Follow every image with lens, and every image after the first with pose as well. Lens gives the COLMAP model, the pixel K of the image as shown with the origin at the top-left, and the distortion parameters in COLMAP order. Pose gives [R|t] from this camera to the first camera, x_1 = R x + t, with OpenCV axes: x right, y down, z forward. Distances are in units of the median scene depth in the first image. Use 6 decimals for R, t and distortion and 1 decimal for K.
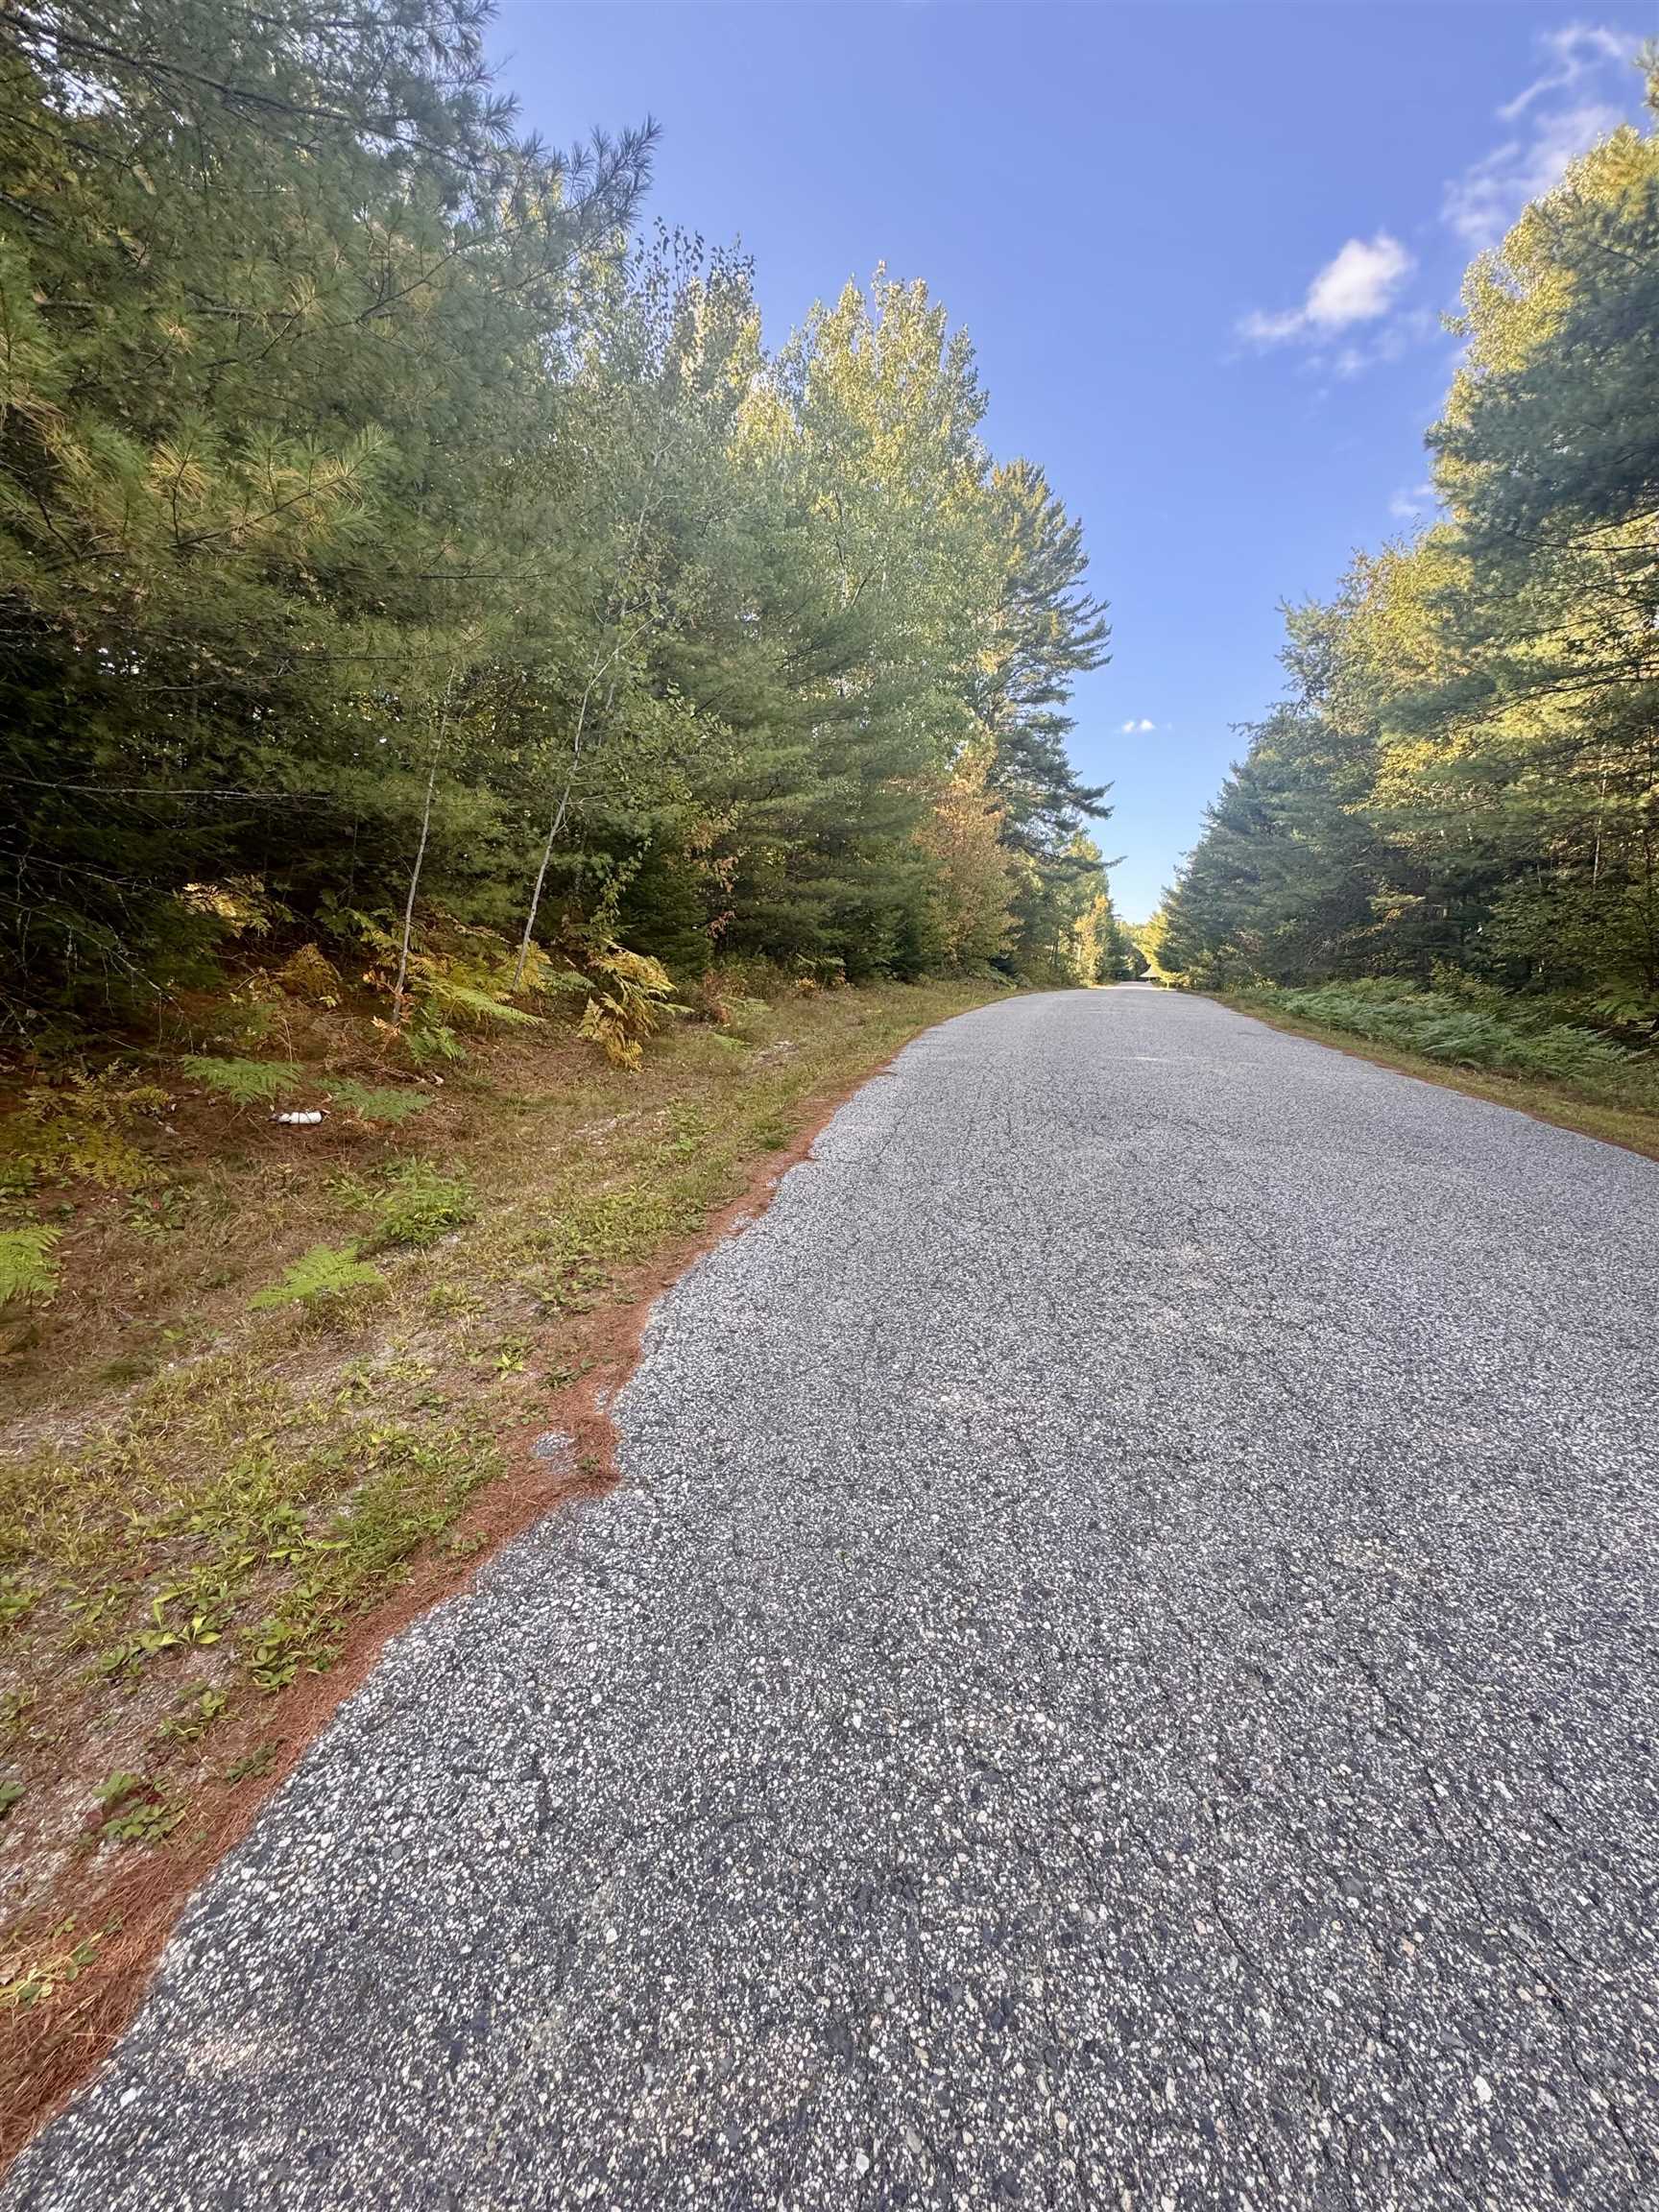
lens RADIAL K [[890.0, 0, 829.4], [0, 890.0, 1103.7], [0, 0, 1]] dist [0.004035, -0.000241]
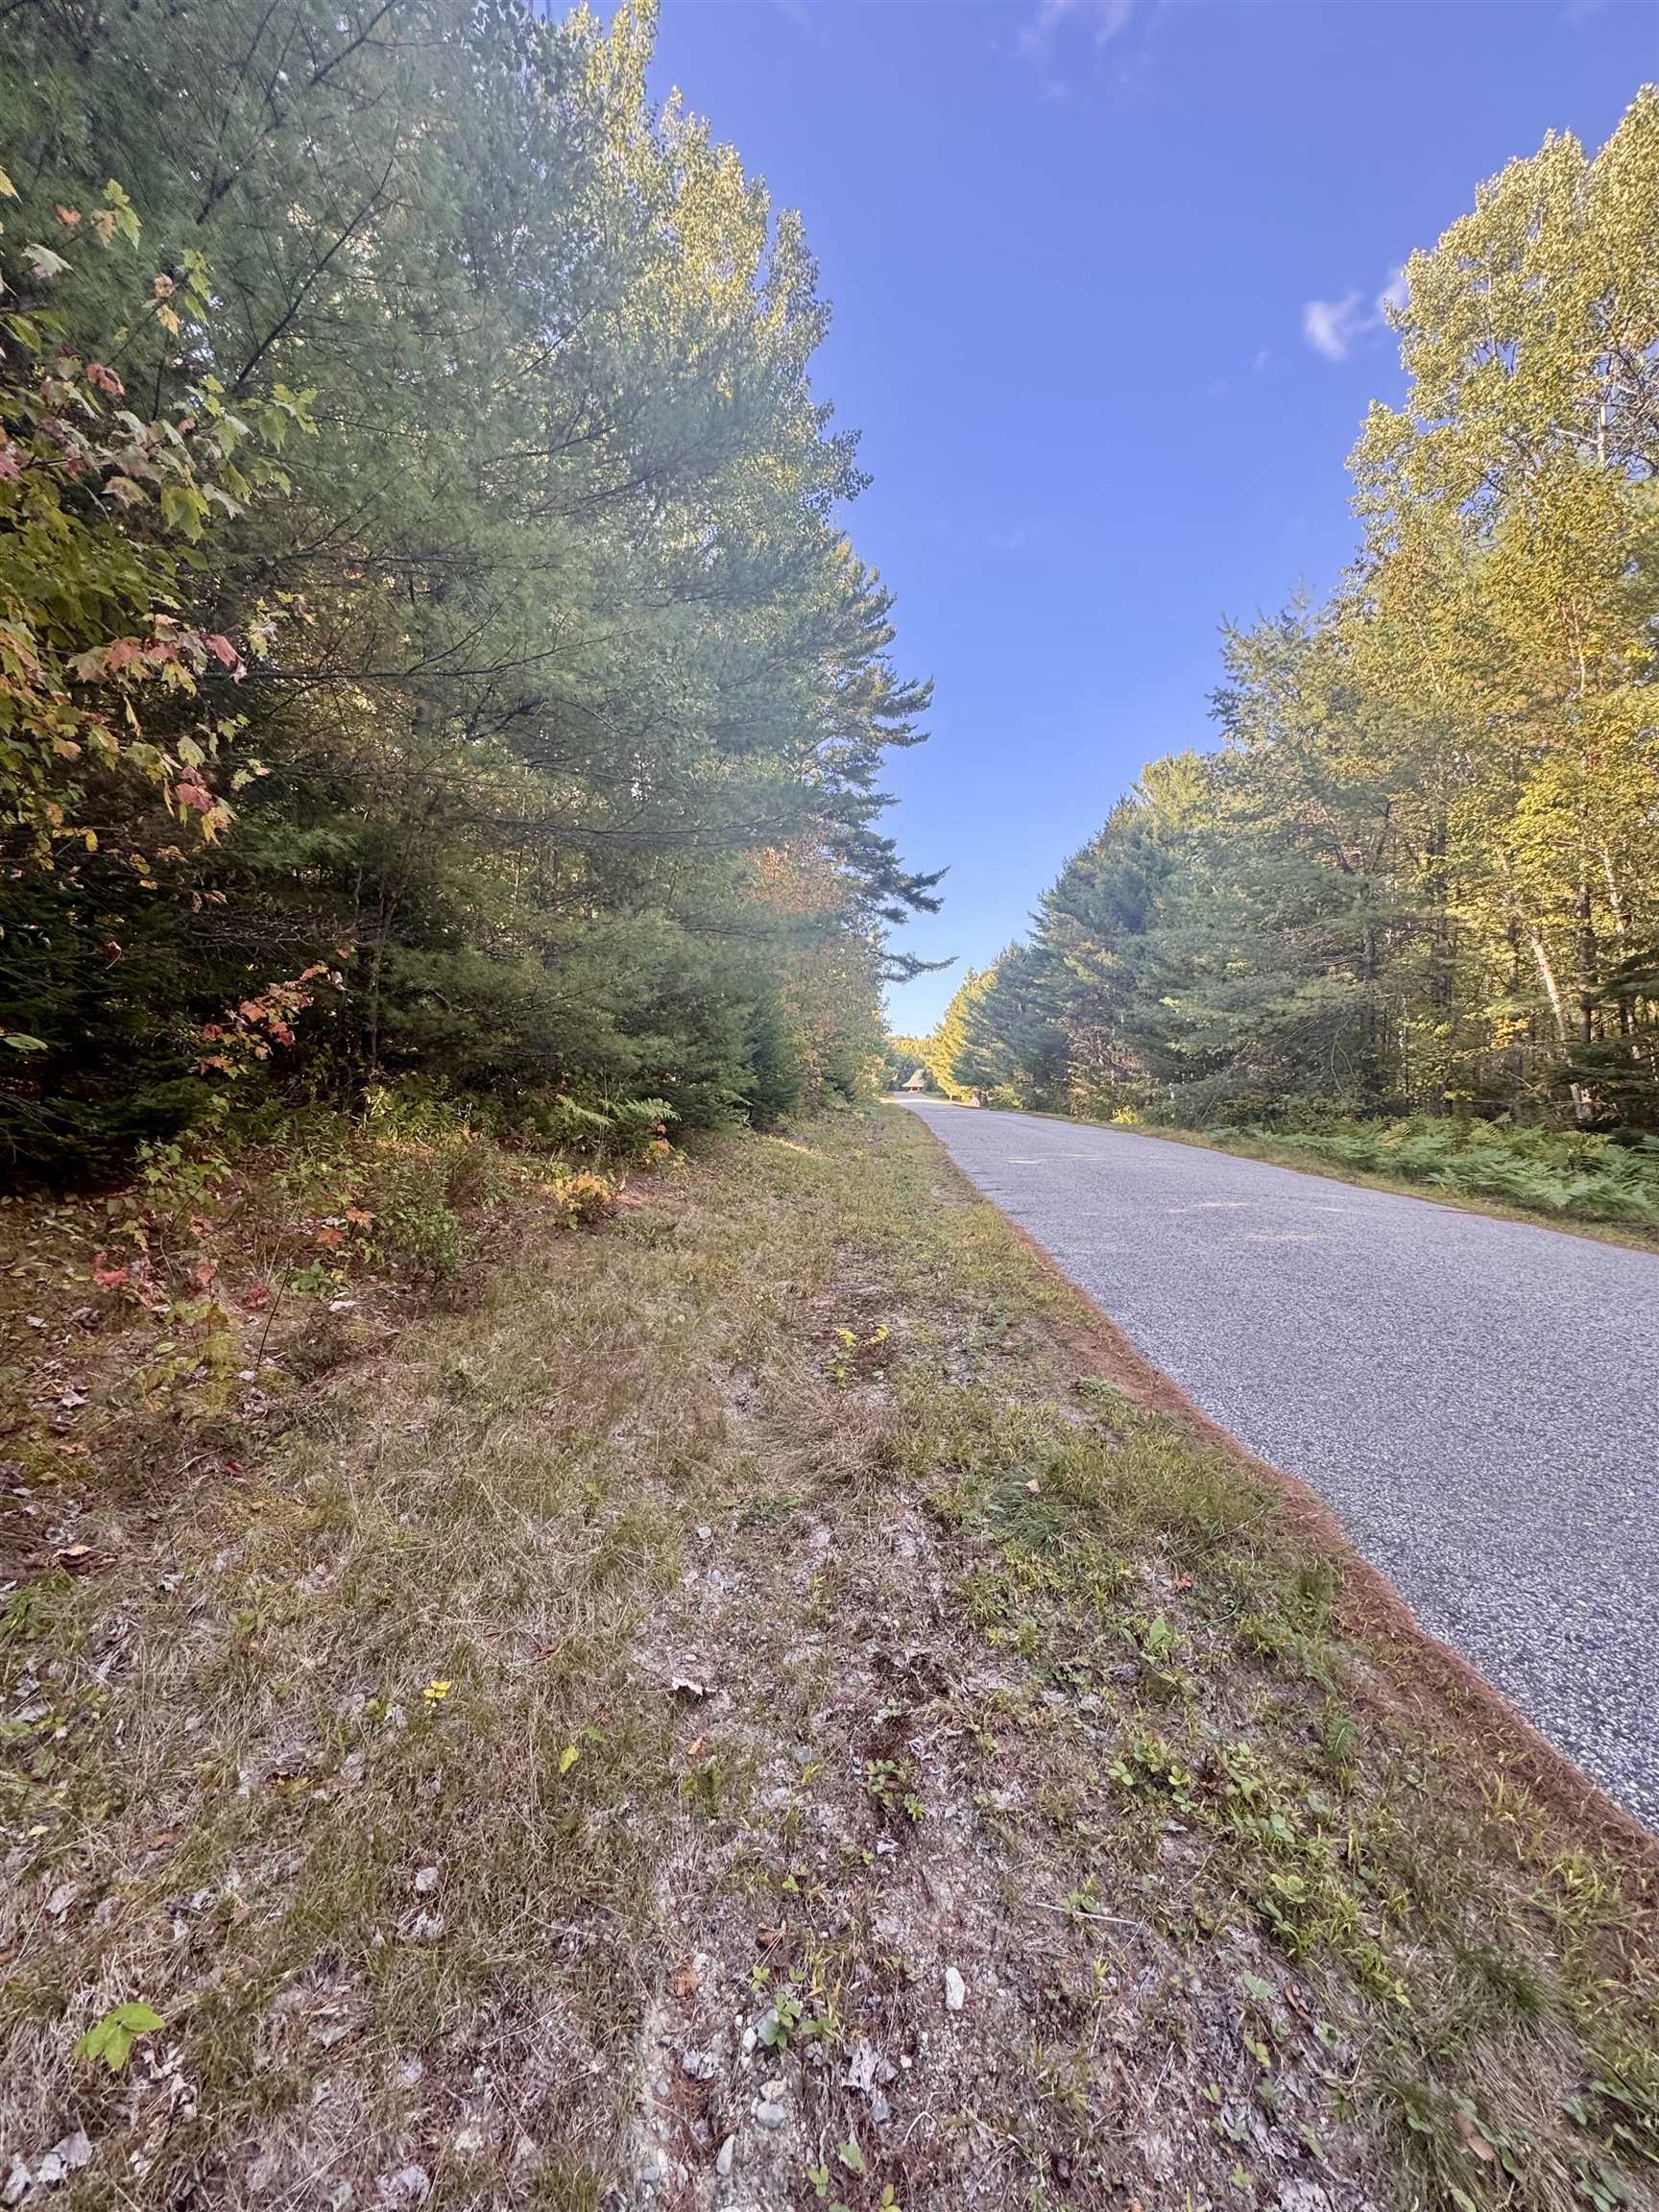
lens RADIAL K [[890.0, 0, 826.9], [0, 890.0, 1098.4], [0, 0, 1]] dist [0.004035, -0.000241]
pose [[0.963478, 0.005226, 0.267738, -0.012719], [0.027627, 0.992535, -0.118789, -0.048842], [-0.266360, 0.121847, 0.956141, 0.247162]]
